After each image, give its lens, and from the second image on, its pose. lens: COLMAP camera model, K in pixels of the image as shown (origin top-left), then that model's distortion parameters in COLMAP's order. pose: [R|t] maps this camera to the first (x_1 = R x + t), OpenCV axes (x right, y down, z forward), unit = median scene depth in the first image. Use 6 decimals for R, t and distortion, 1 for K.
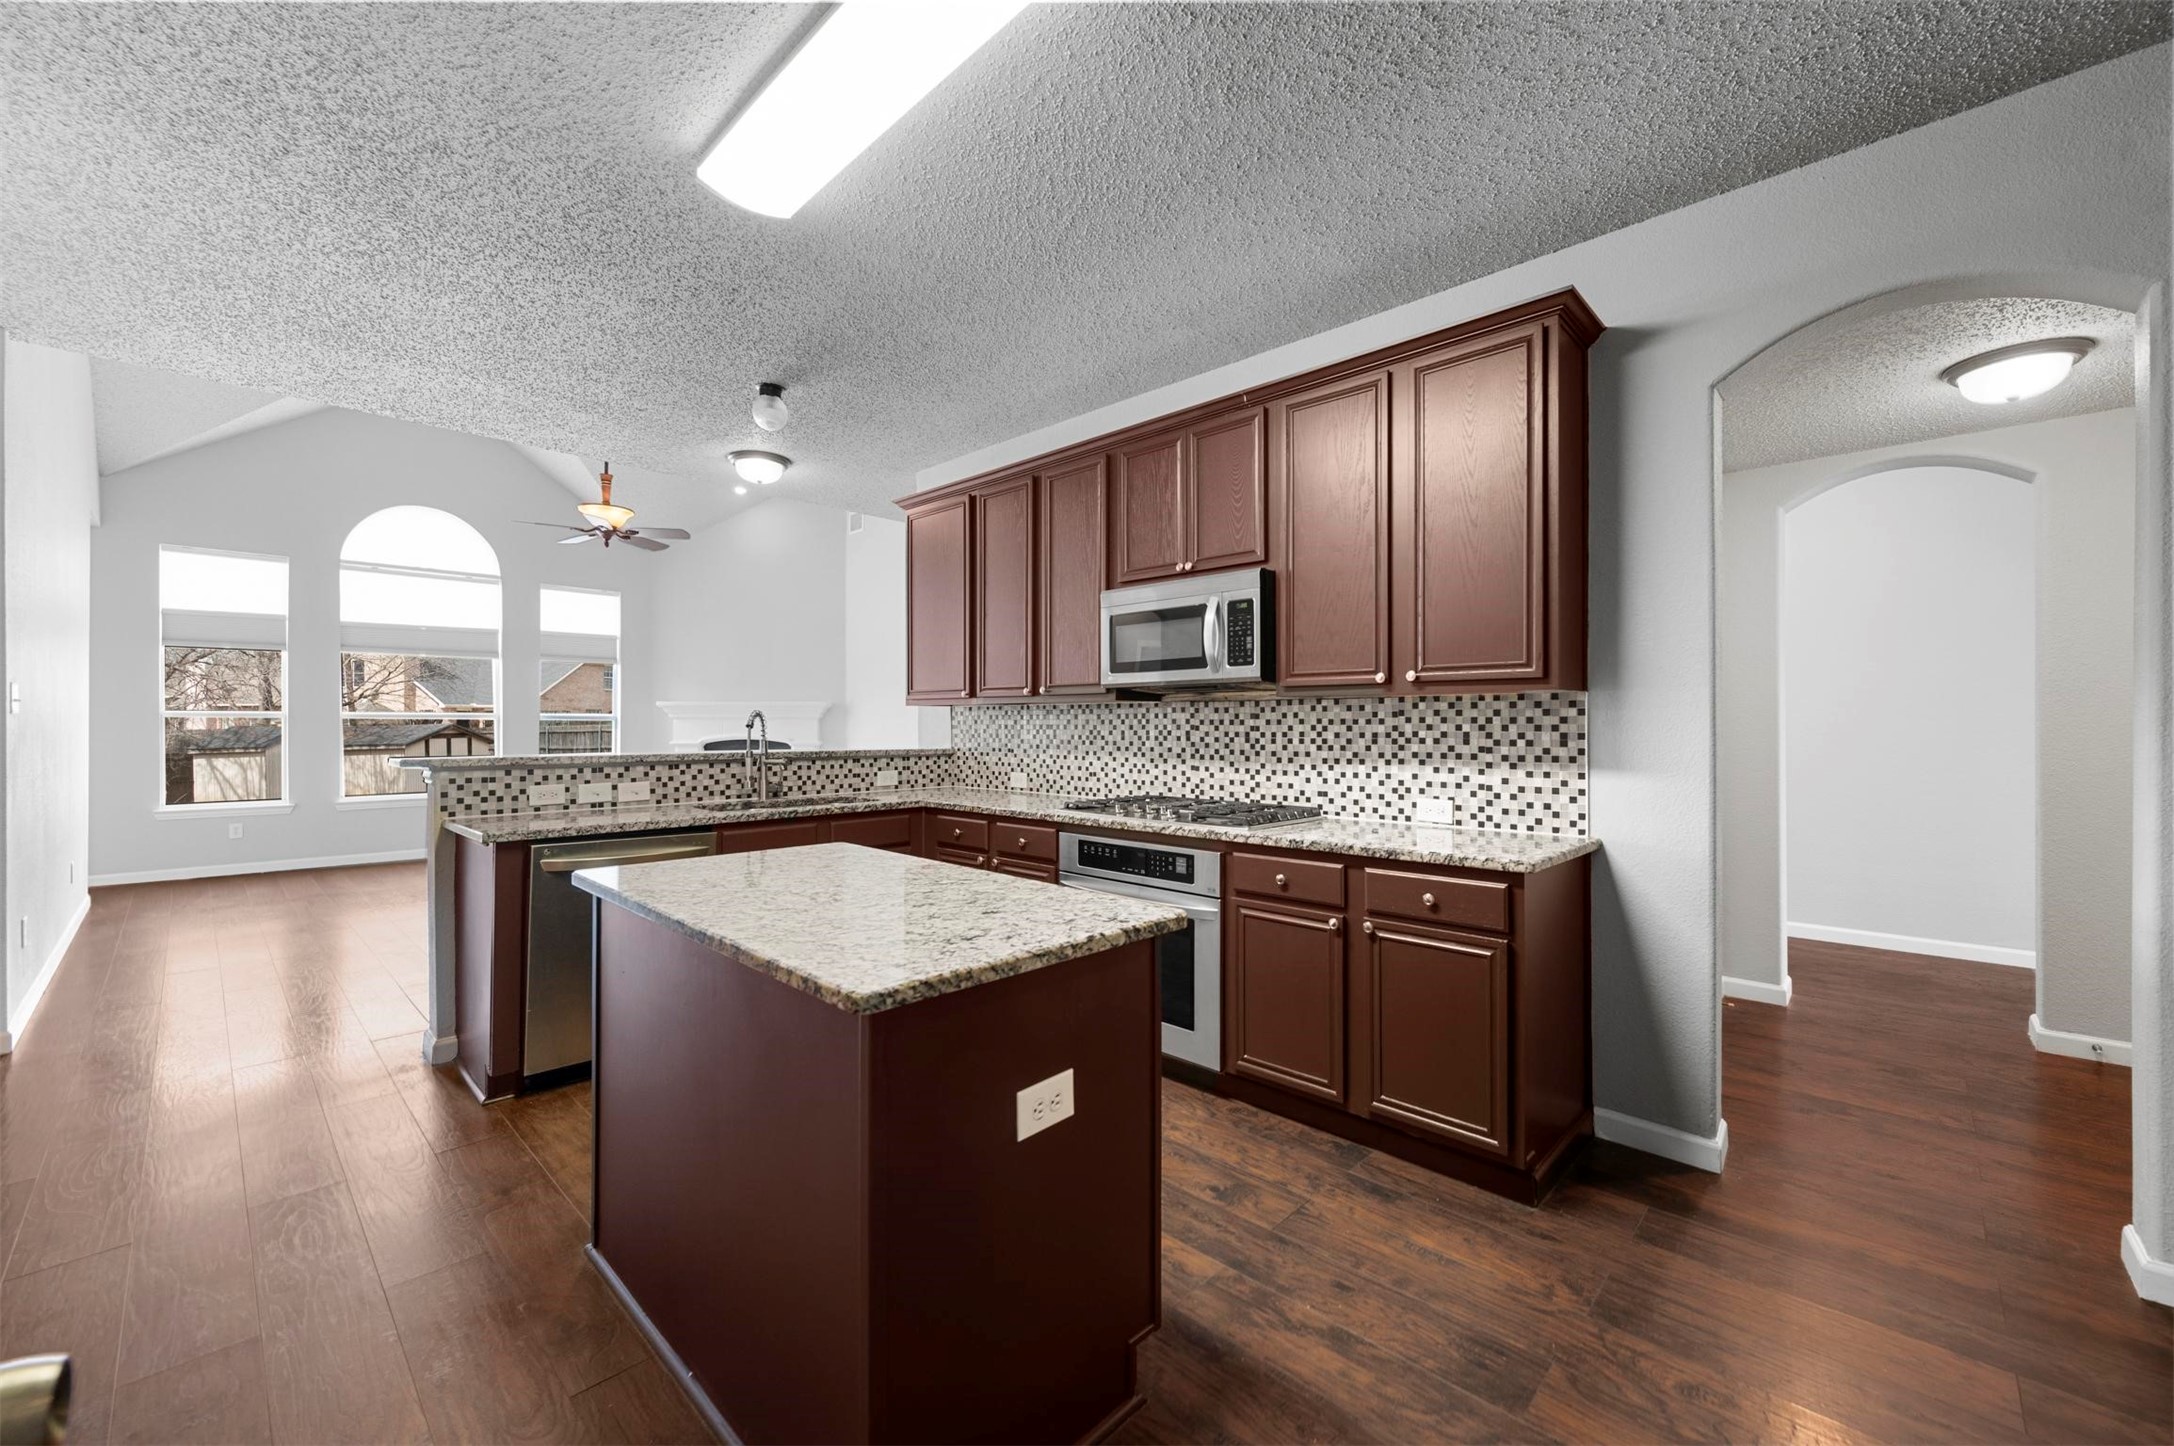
lens RADIAL K [[851.3, 0, 1091.0], [0, 851.3, 718.7], [0, 0, 1]] dist [-0.000480, -0.000857]
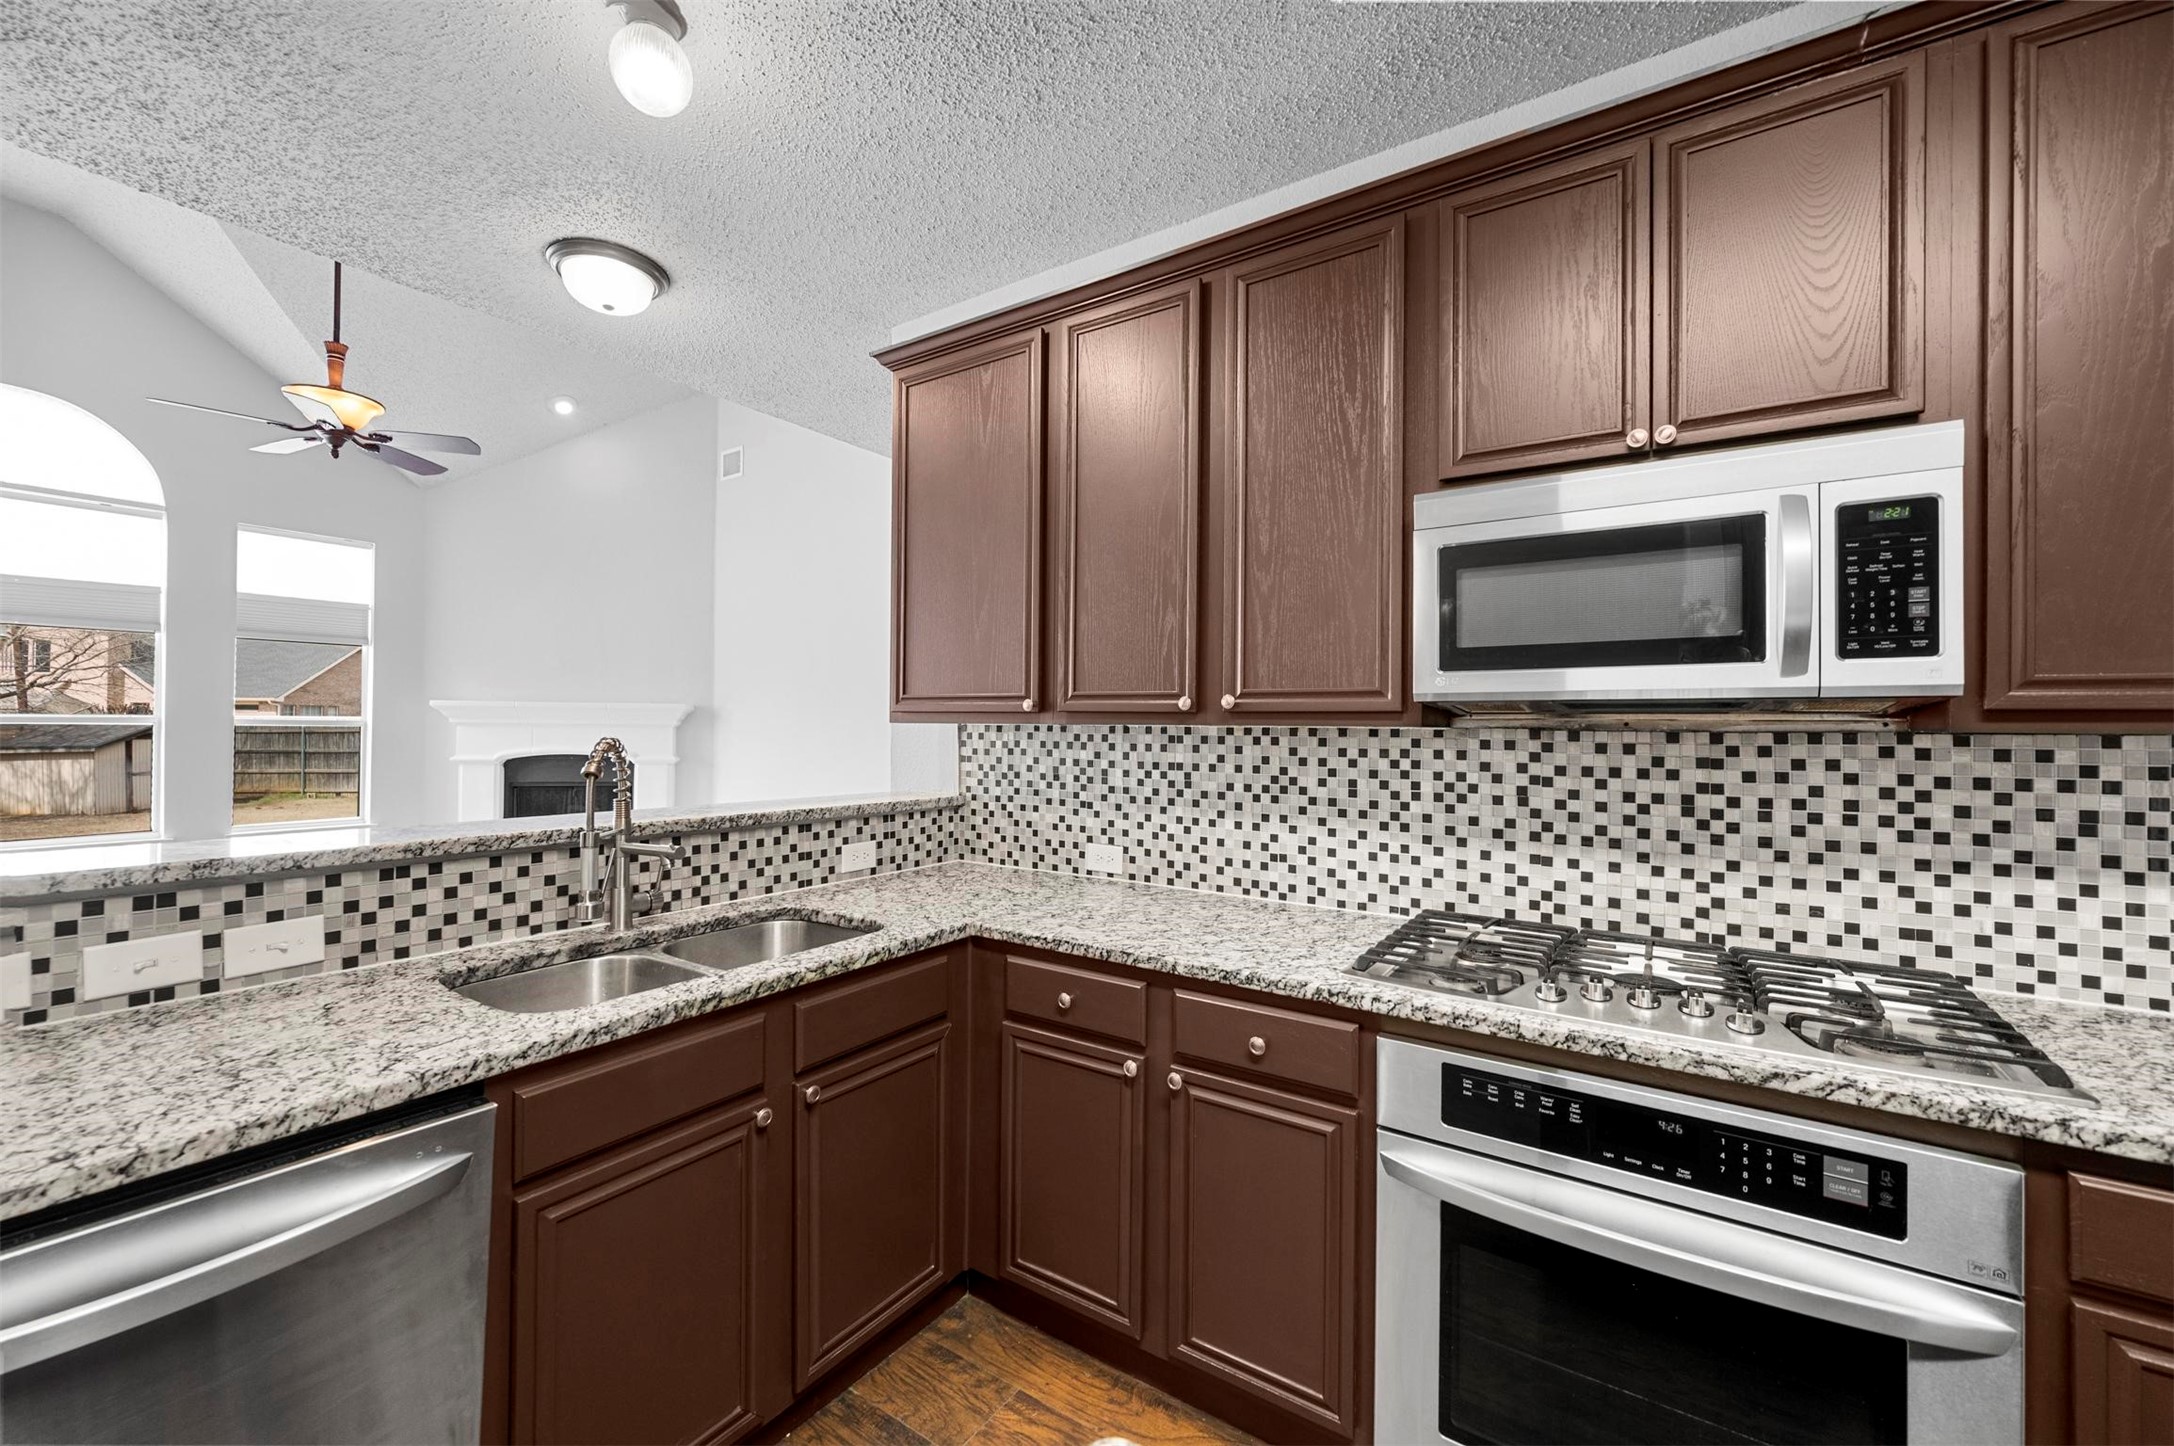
lens RADIAL K [[851.3, 0, 1091.0], [0, 851.3, 718.7], [0, 0, 1]] dist [-0.000480, -0.000857]
pose [[0.985600, 0.010743, 0.168752, -0.230448], [-0.010374, 0.999941, -0.003066, -0.022328], [-0.168775, 0.001271, 0.985654, 0.544816]]
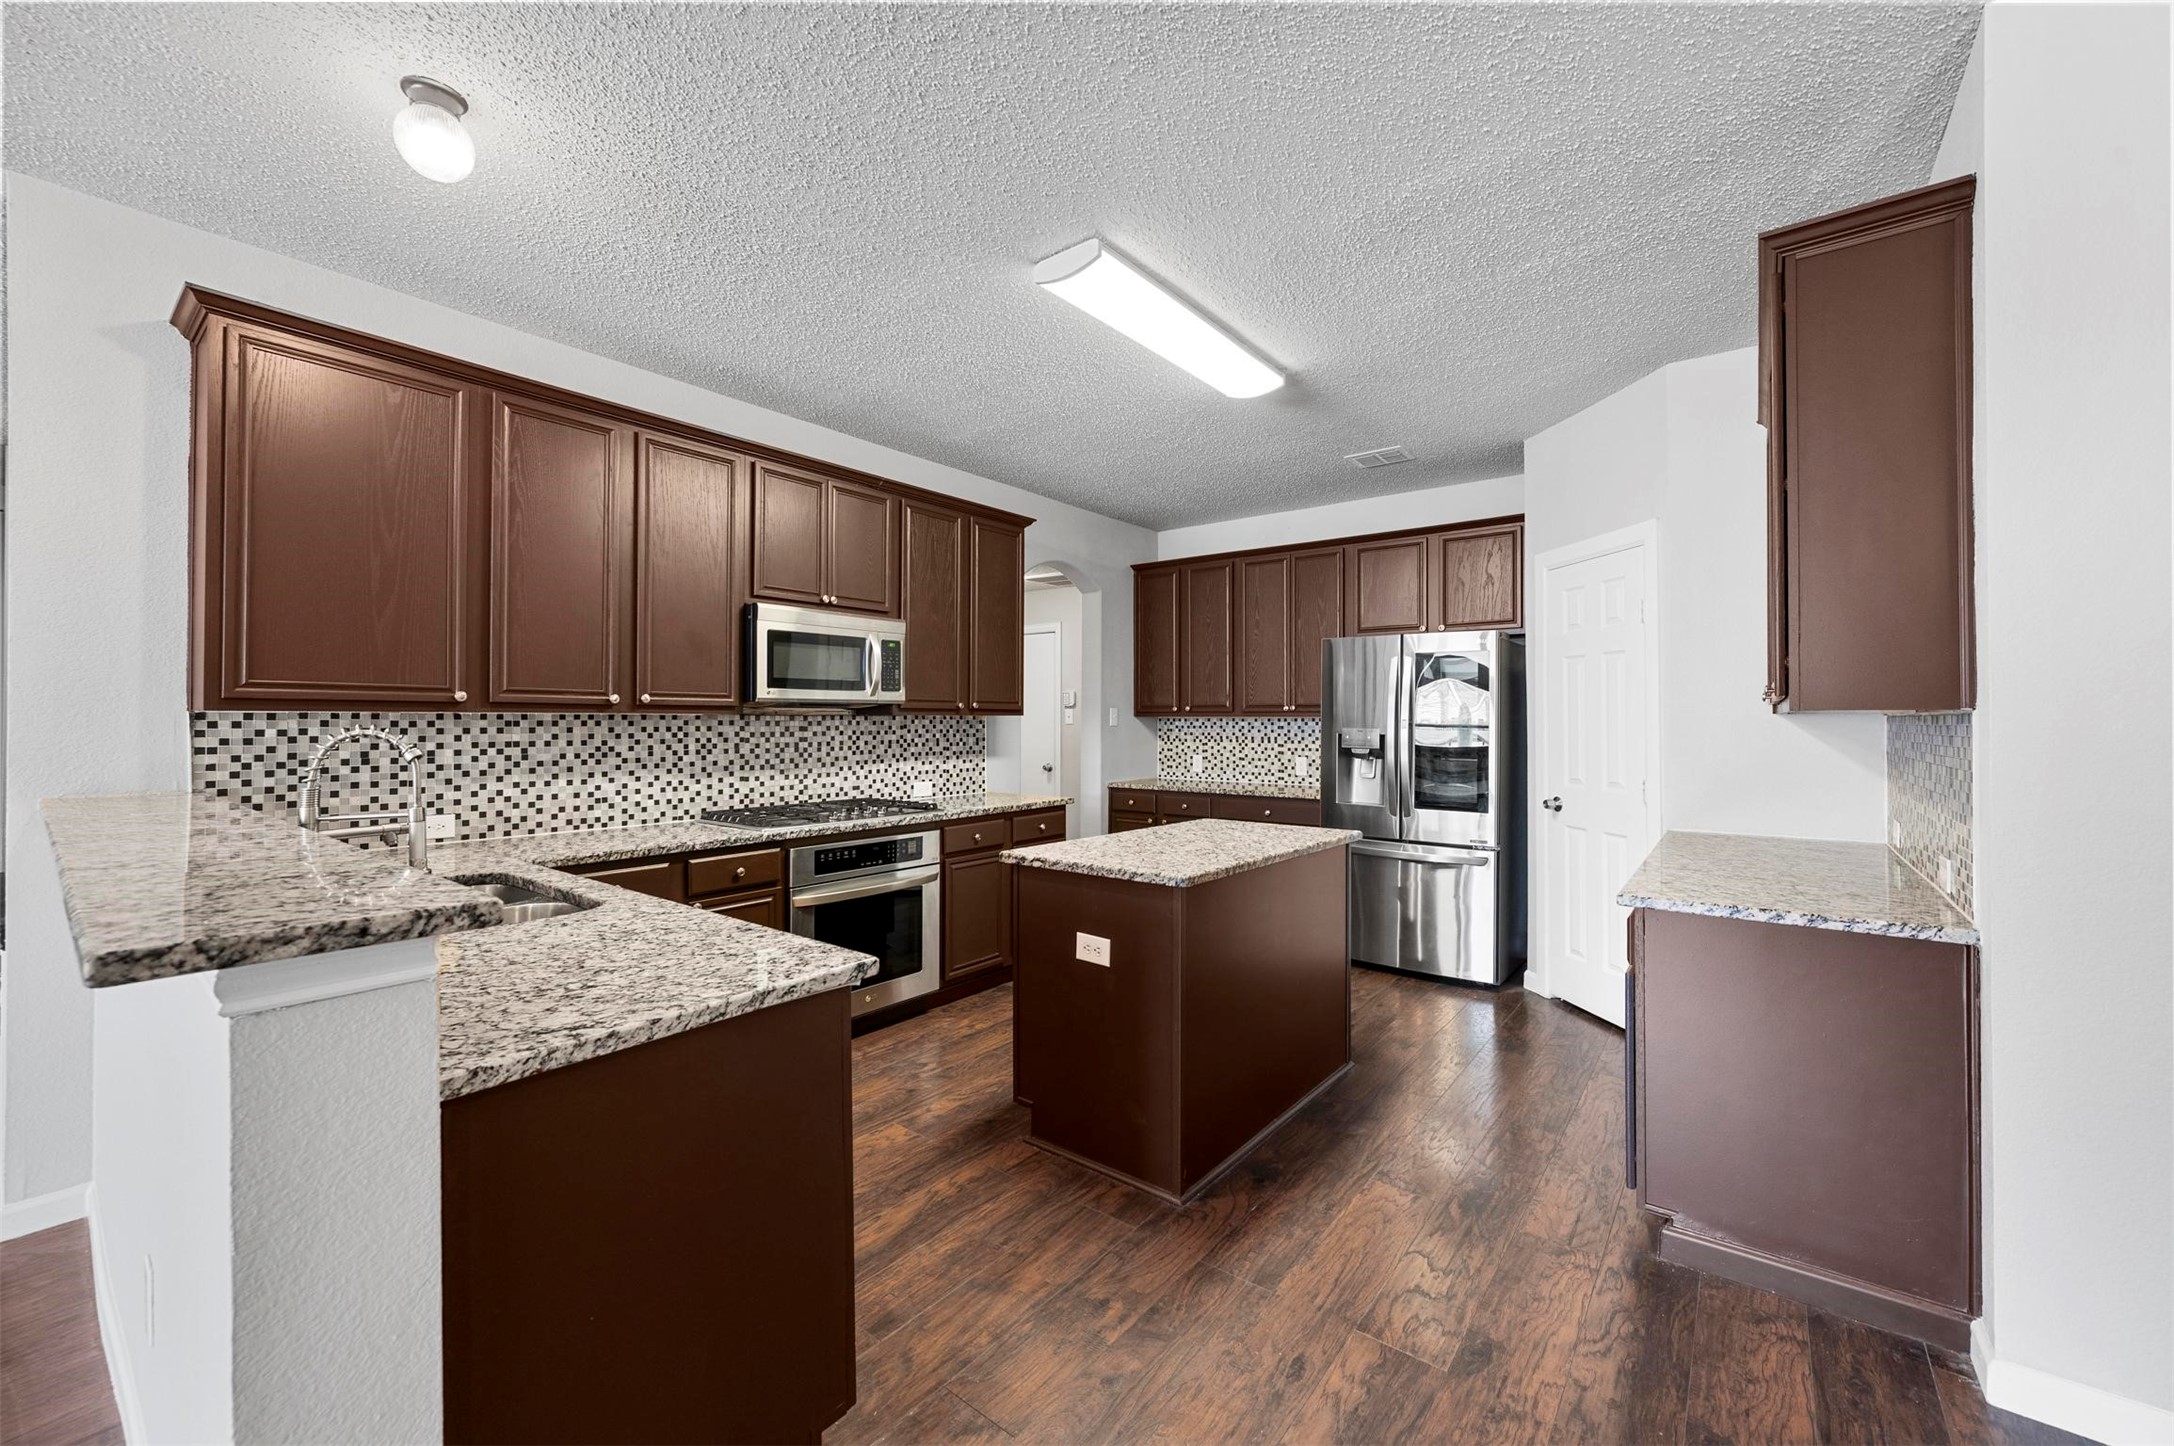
lens RADIAL K [[856.6, 0, 1091.9], [0, 856.6, 711.9], [0, 0, 1]] dist [-0.002177, -0.000139]
pose [[-0.095655, 0.009498, 0.995369, -0.959991], [-0.006028, 0.999931, -0.010121, -0.015773], [-0.995396, -0.006968, -0.095591, 0.680307]]
